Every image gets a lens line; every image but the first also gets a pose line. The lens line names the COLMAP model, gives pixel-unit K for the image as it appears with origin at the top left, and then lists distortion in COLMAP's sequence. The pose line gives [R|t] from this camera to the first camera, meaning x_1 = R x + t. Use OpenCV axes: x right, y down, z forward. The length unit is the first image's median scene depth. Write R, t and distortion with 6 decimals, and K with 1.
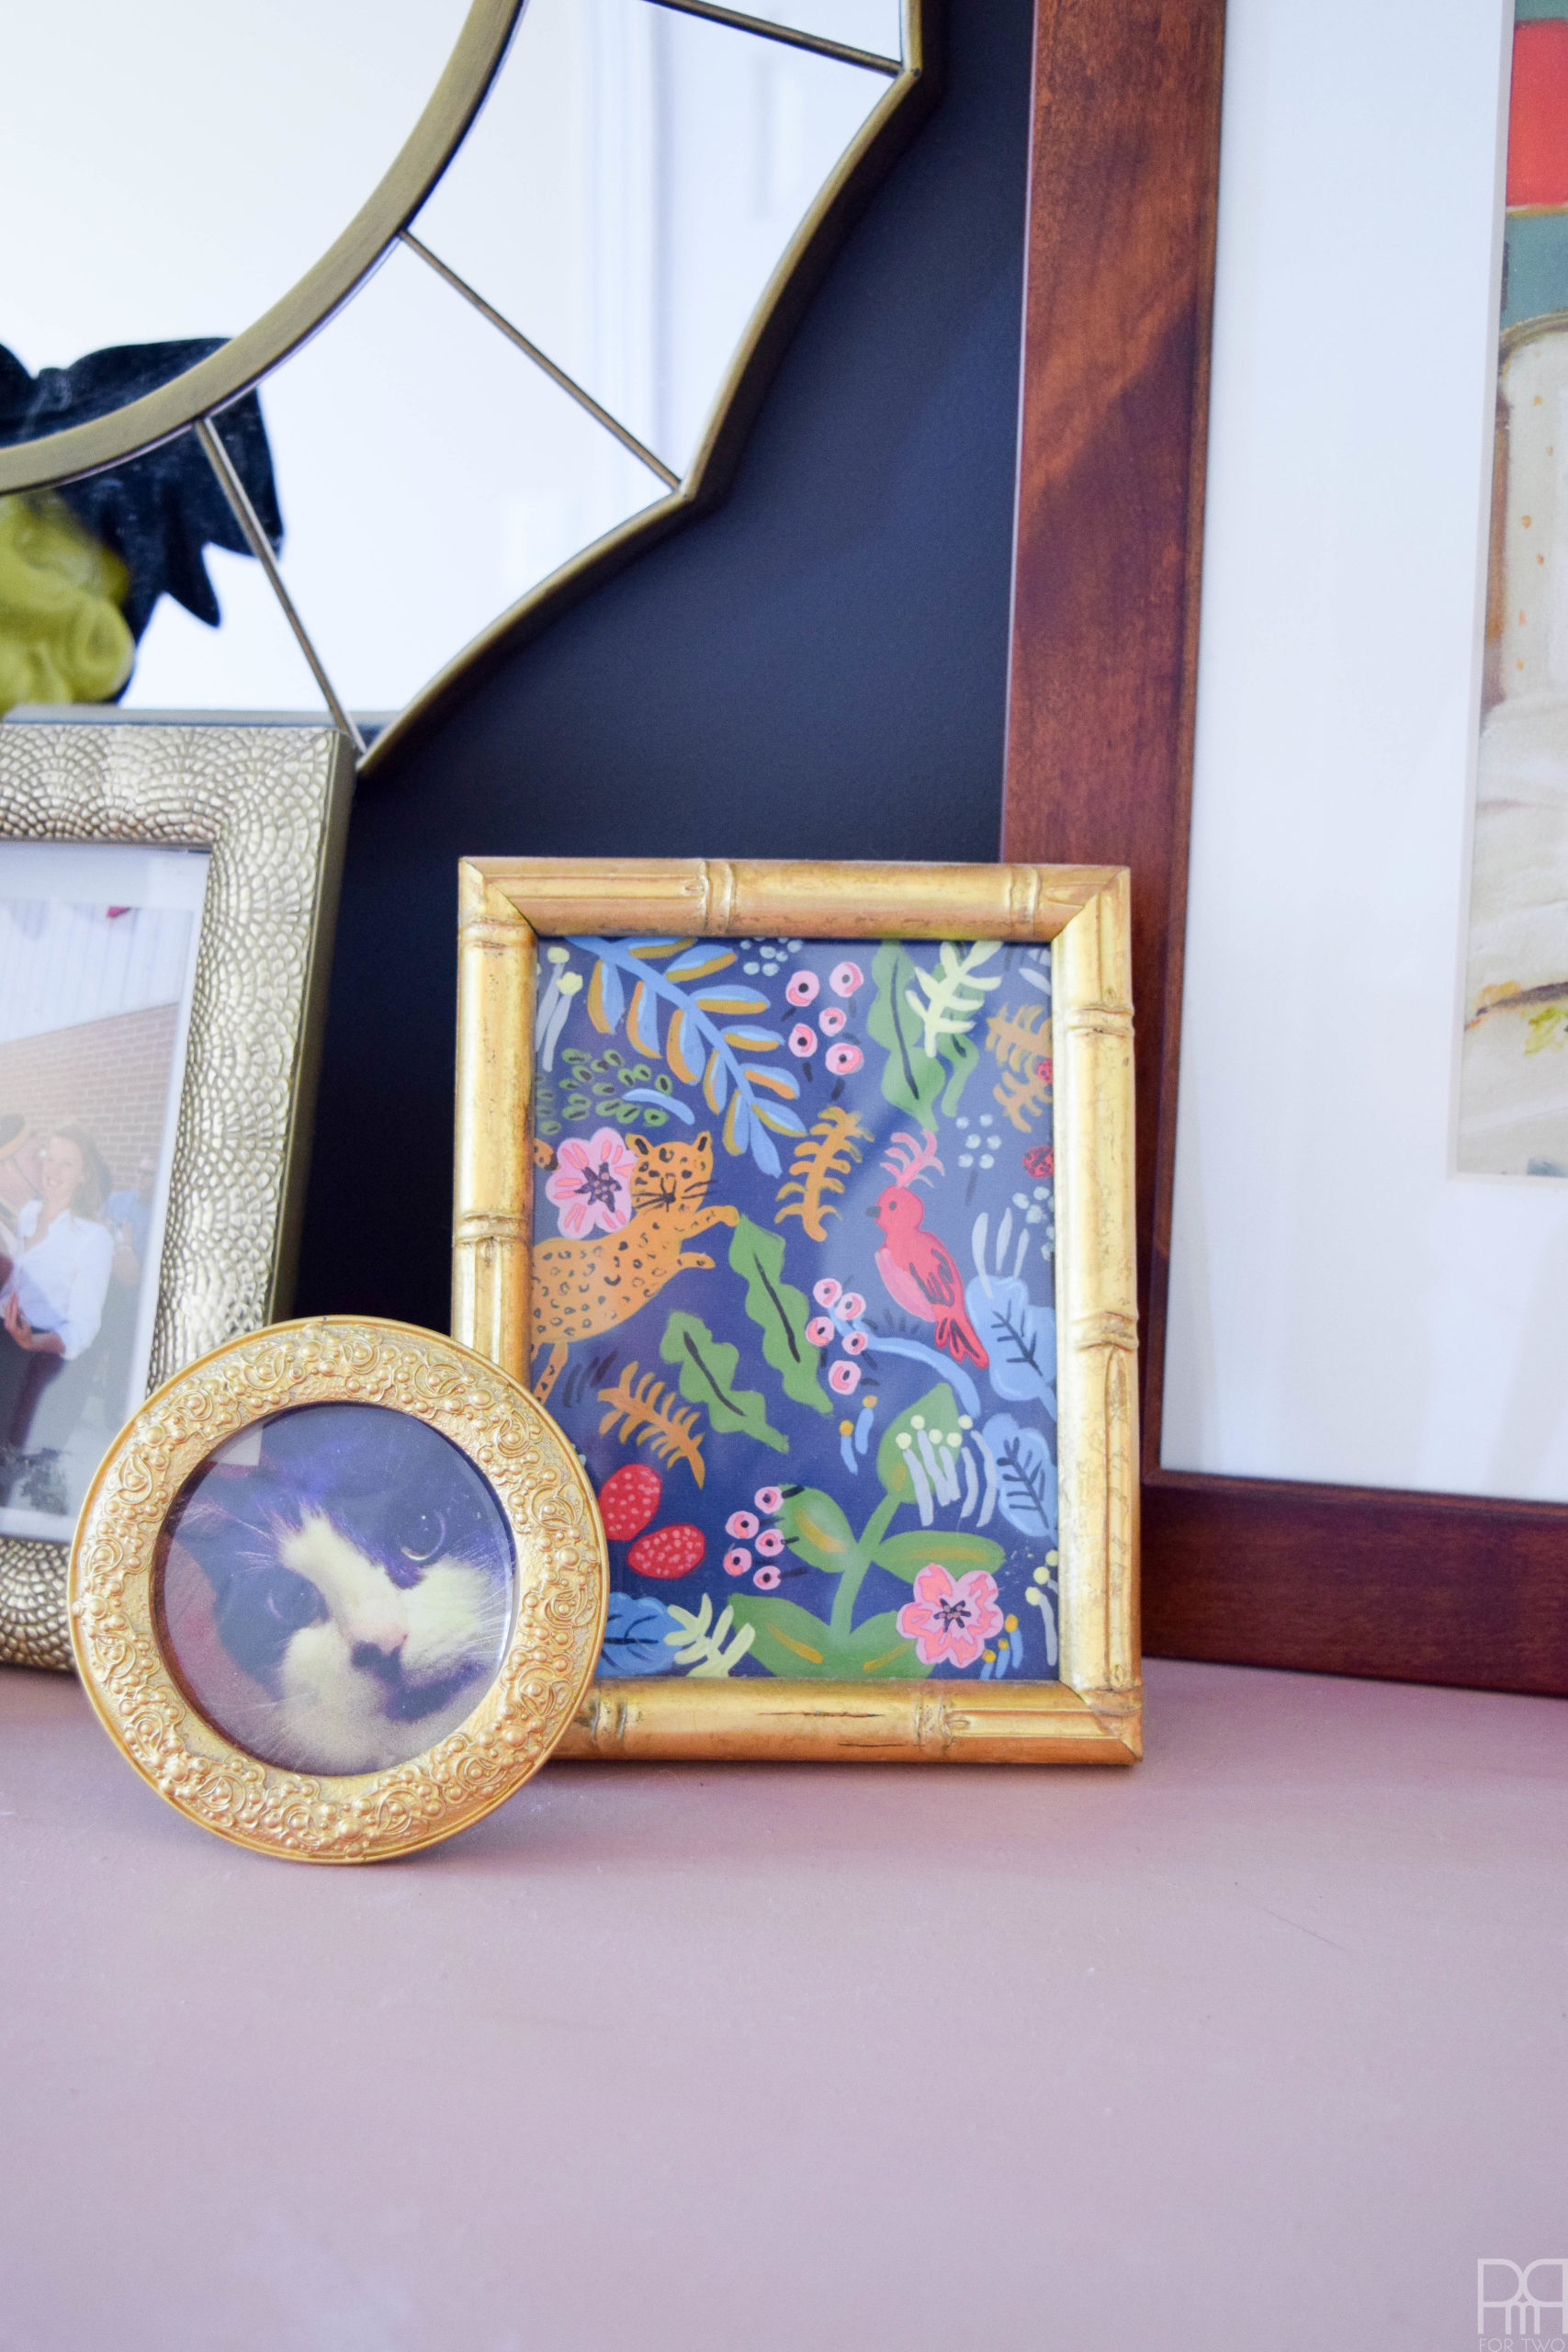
lens RADIAL K [[2763.9, 0, 784.0], [0, 2763.9, 1176.0], [0, 0, 1]] dist [-0.049532, -0.018886]
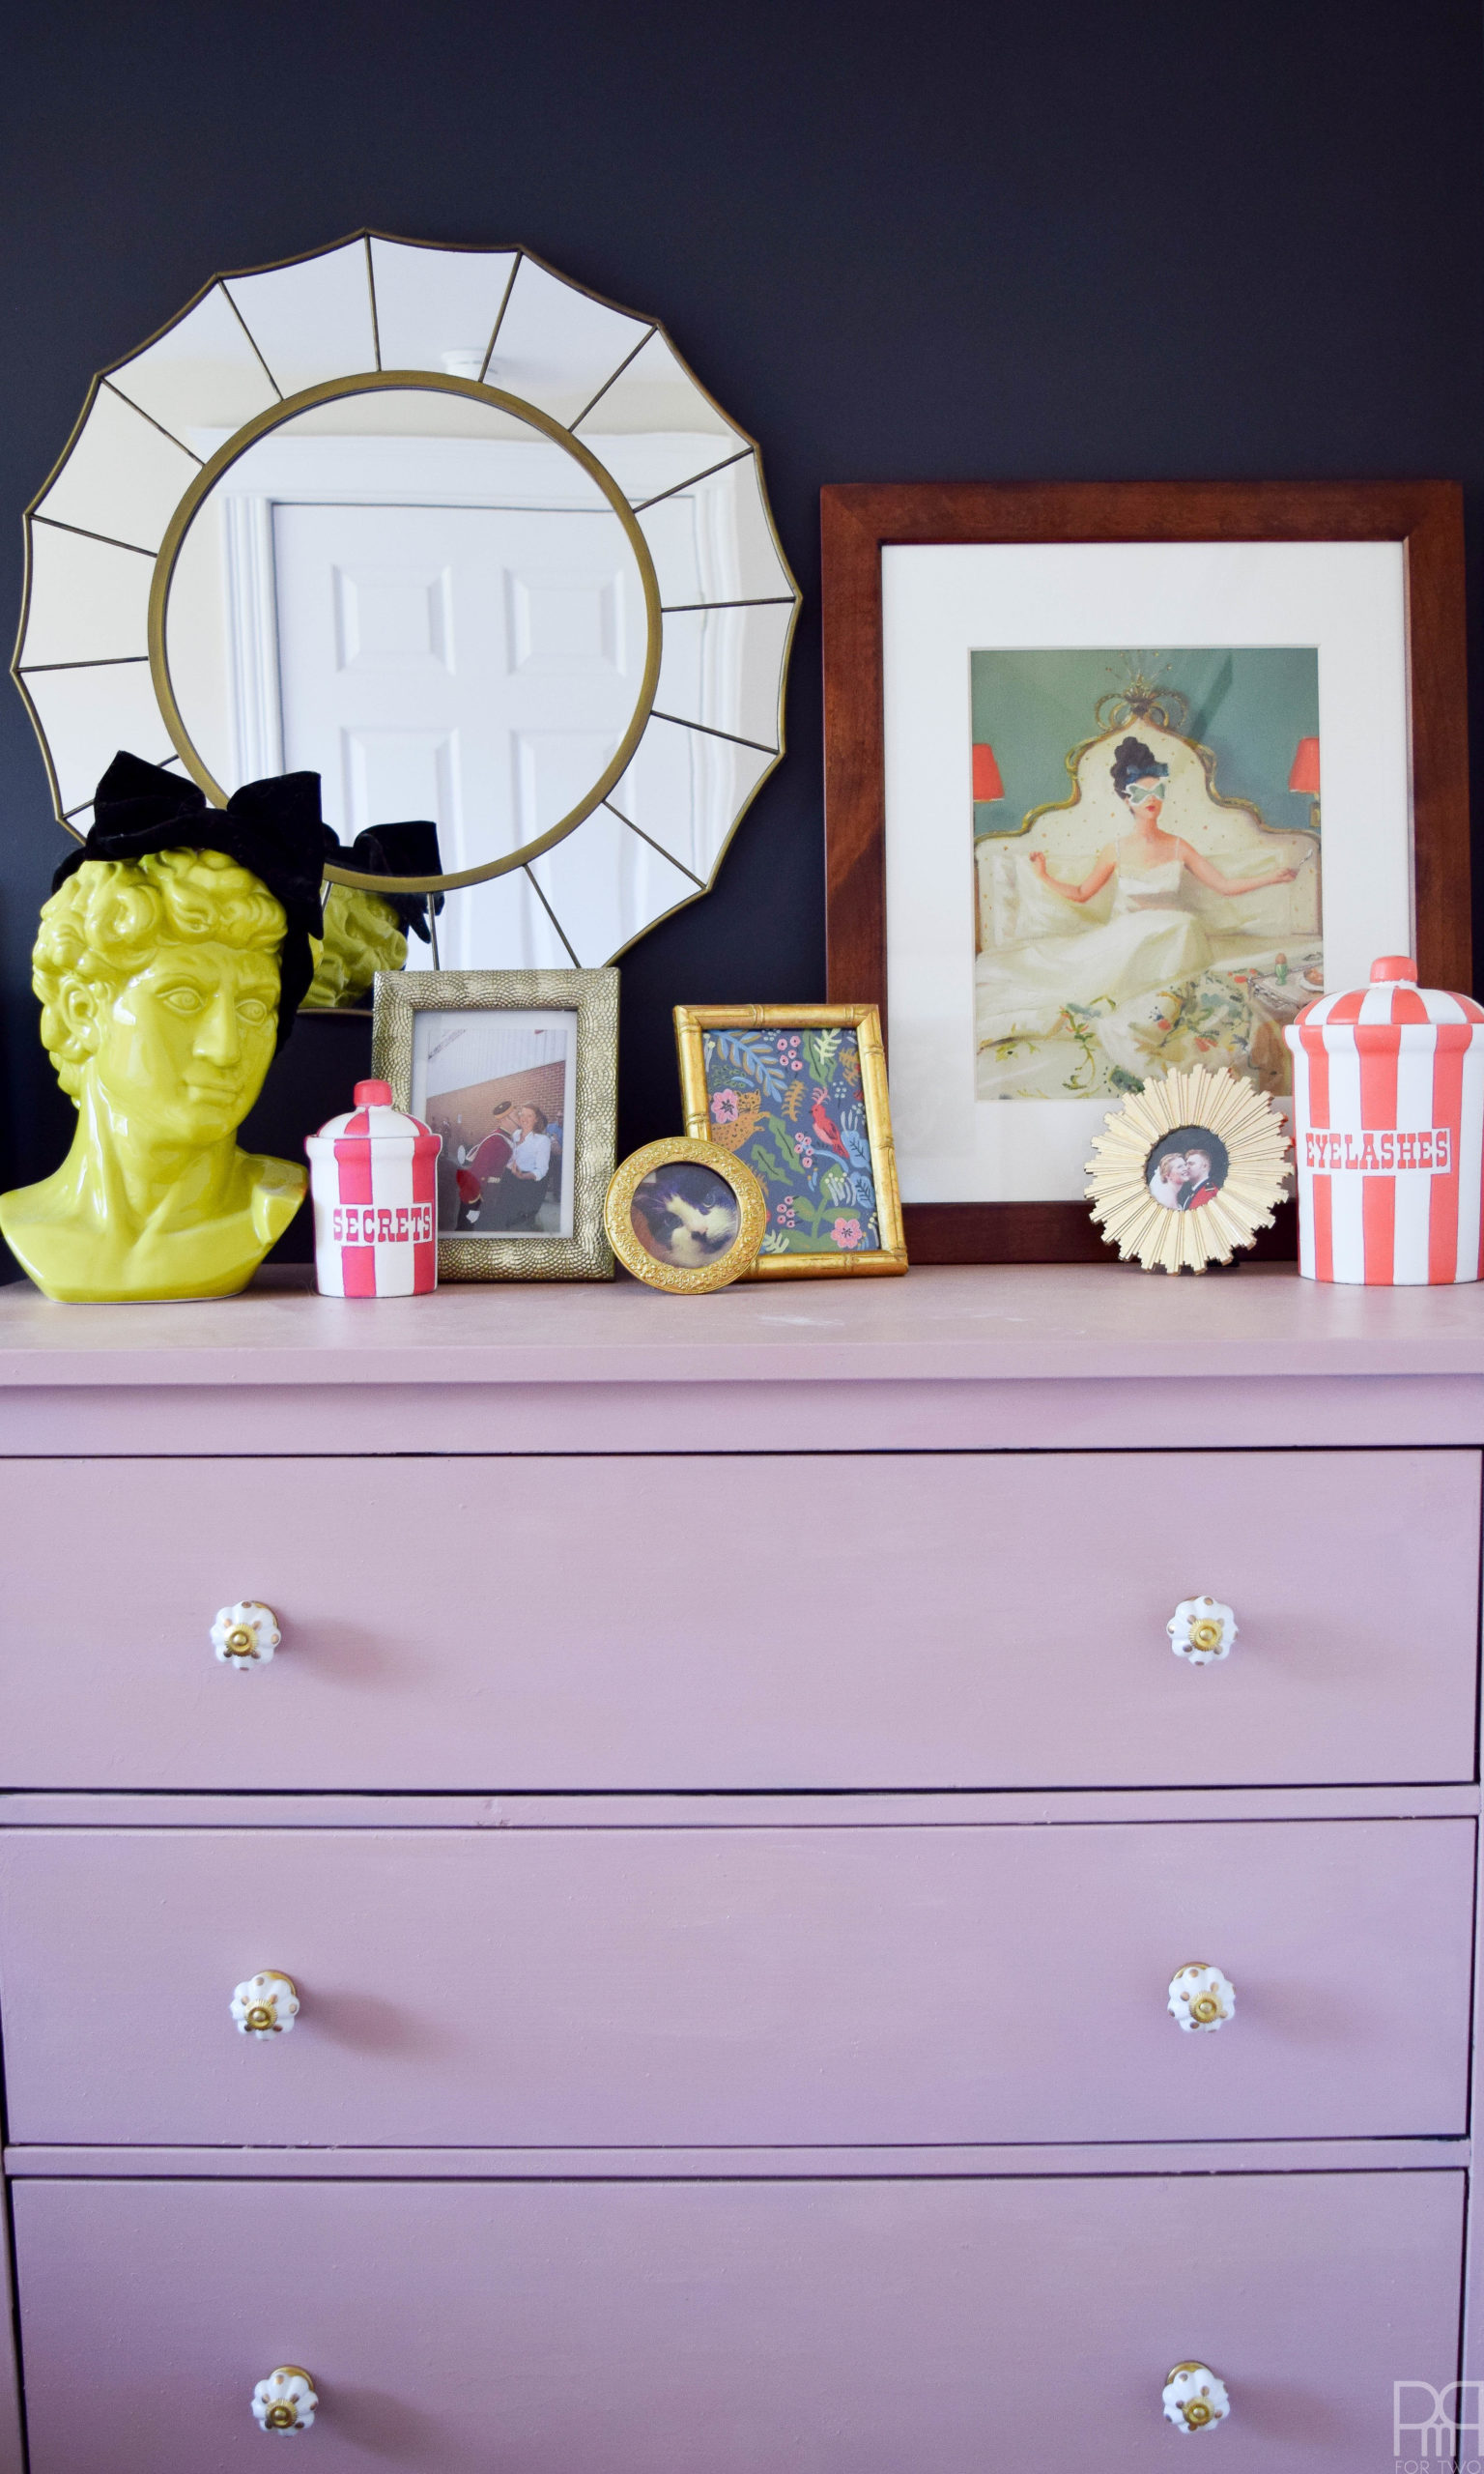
lens RADIAL K [[2464.6, 0, 742.0], [0, 2464.6, 1237.0], [0, 0, 1]] dist [-0.056206, -0.003377]
pose [[0.966020, -0.046015, 0.254337, -0.772874], [0.068229, 0.994520, -0.079216, 0.375496], [-0.249298, 0.093877, 0.963866, -1.705220]]
